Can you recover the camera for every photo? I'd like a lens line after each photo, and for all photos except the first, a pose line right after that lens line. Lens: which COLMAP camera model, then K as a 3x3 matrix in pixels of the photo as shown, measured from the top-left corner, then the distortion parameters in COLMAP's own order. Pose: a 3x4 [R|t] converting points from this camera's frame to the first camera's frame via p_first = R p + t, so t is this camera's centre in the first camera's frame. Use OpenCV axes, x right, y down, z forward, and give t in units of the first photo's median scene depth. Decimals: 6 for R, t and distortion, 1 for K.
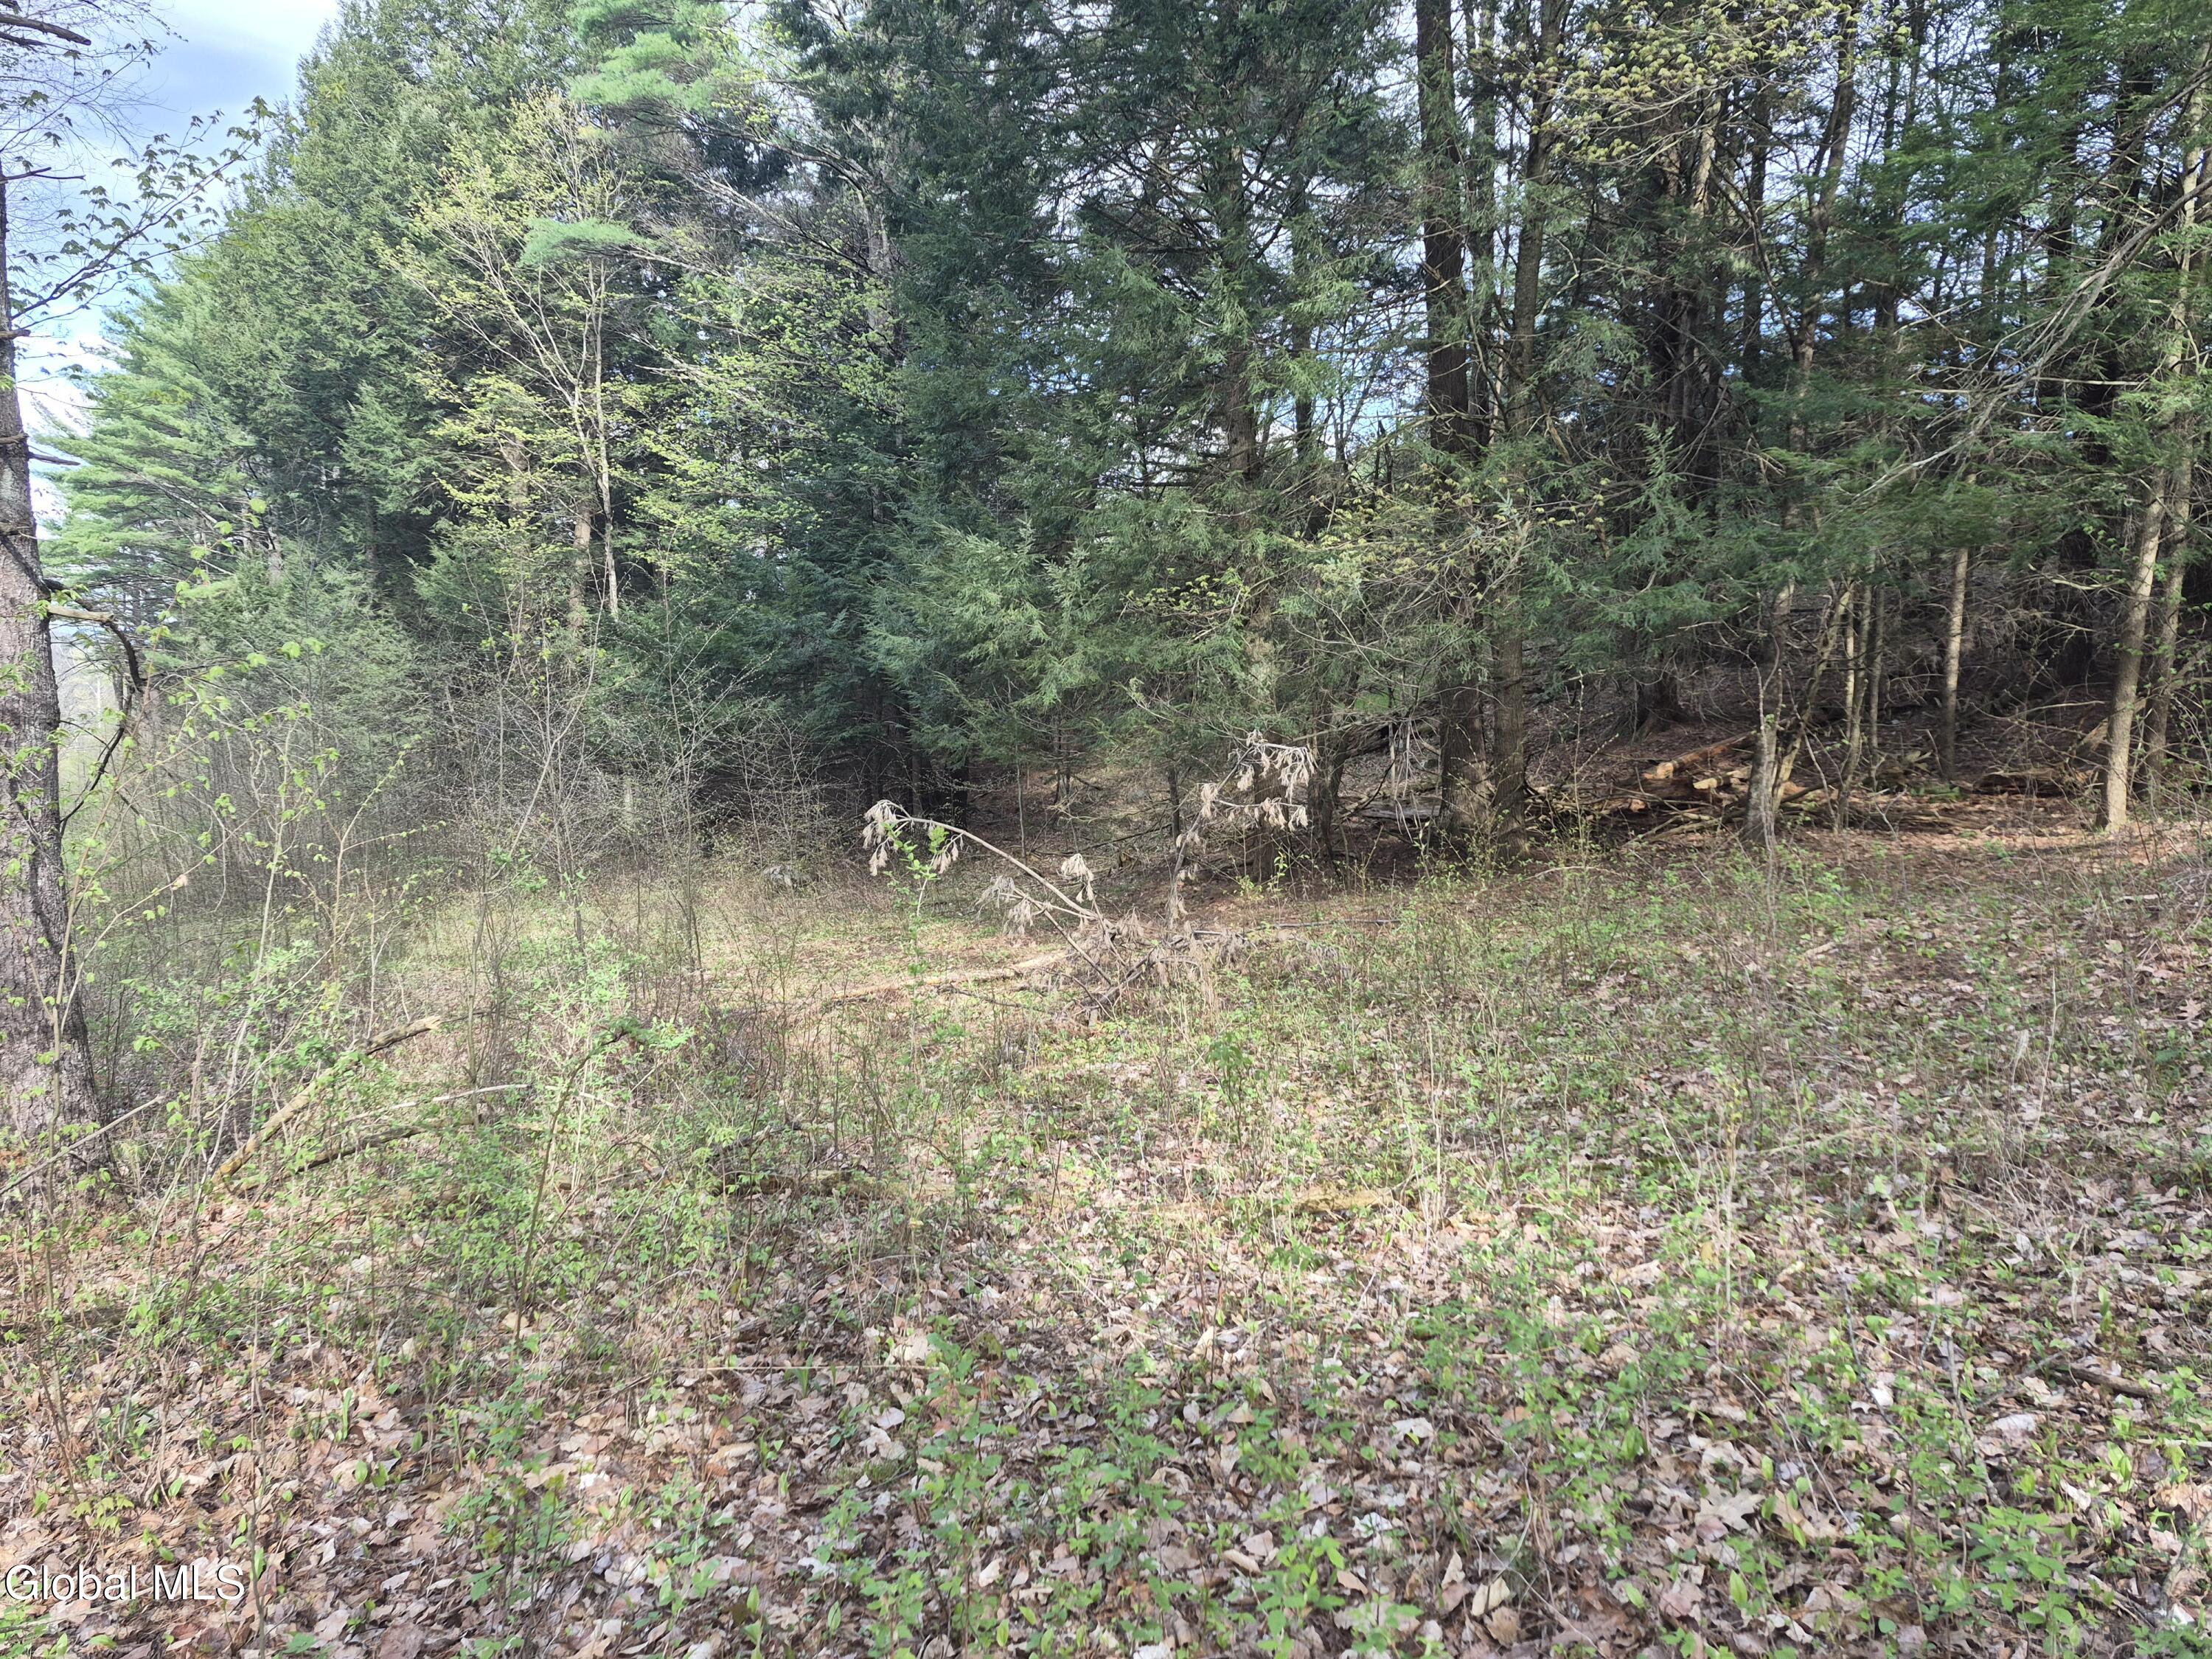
lens RADIAL K [[1503.9, 0, 1106.1], [0, 1503.9, 957.2], [0, 0, 1]] dist [0.069007, -0.096806]
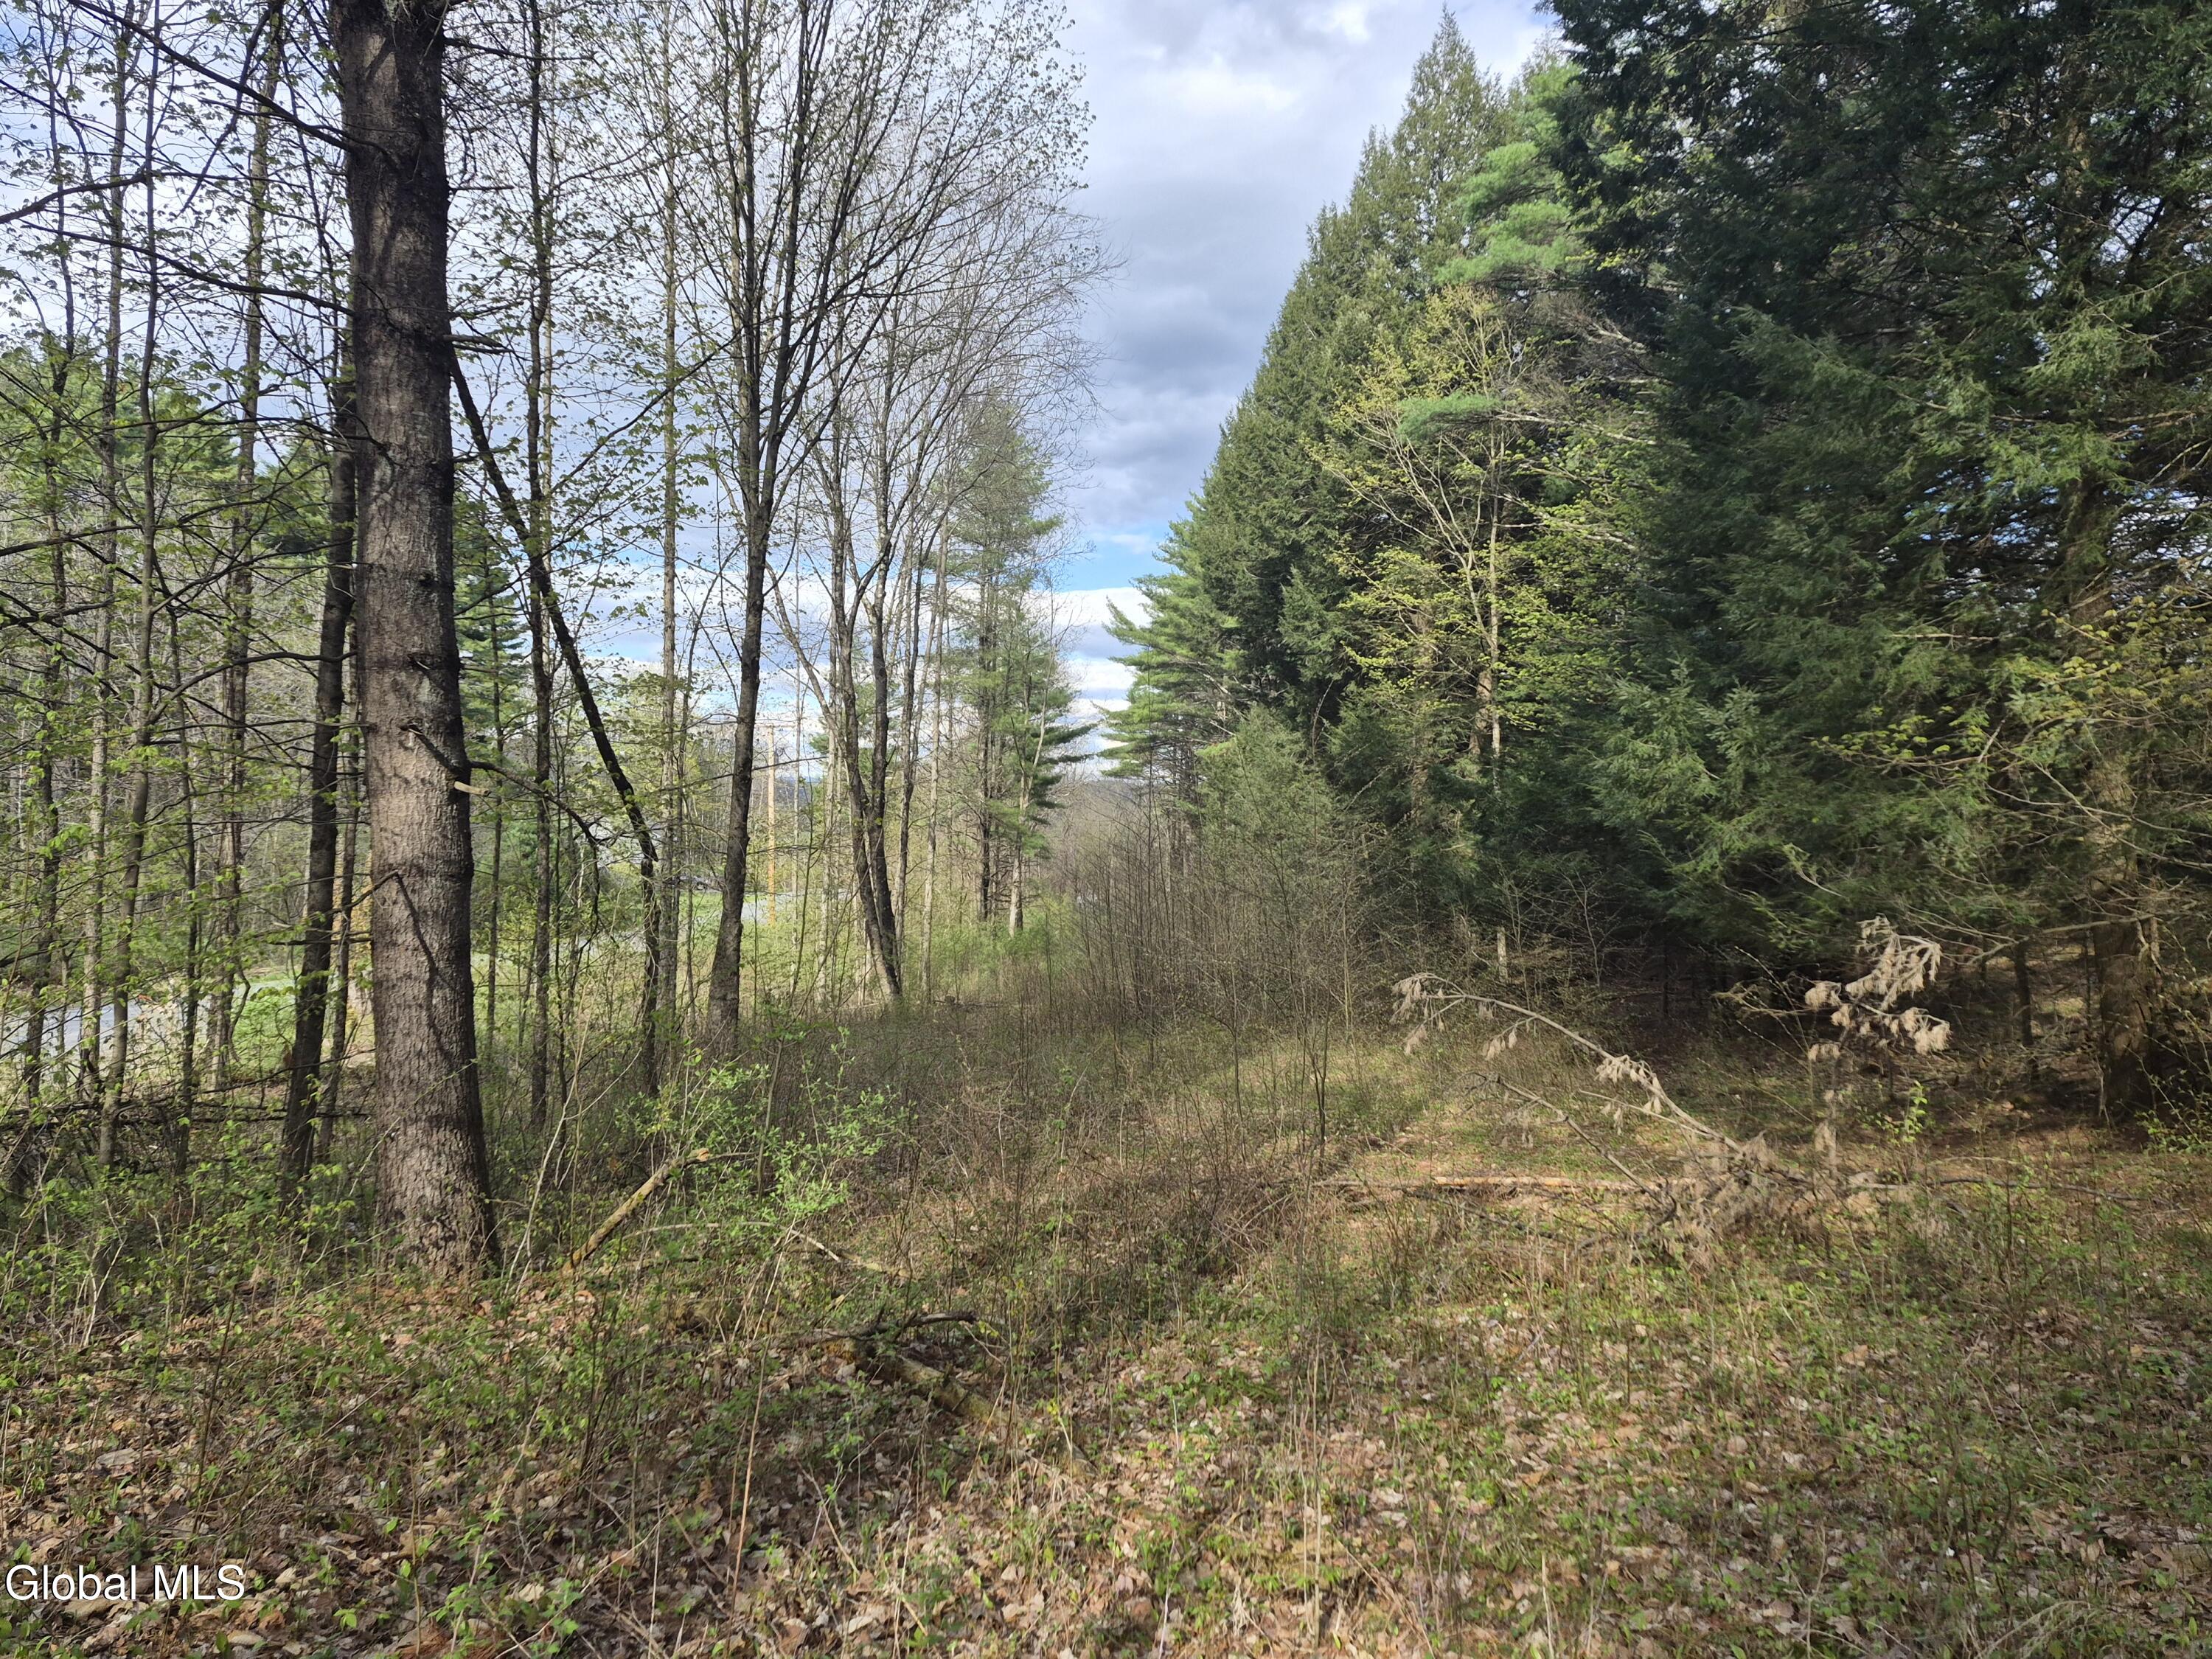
lens RADIAL K [[1503.9, 0, 1106.1], [0, 1503.9, 957.2], [0, 0, 1]] dist [0.069007, -0.096806]
pose [[0.789792, 0.065837, -0.609831, 0.100654], [-0.122288, 0.991164, -0.051370, -0.018293], [0.601060, 0.115146, 0.790865, 0.070005]]
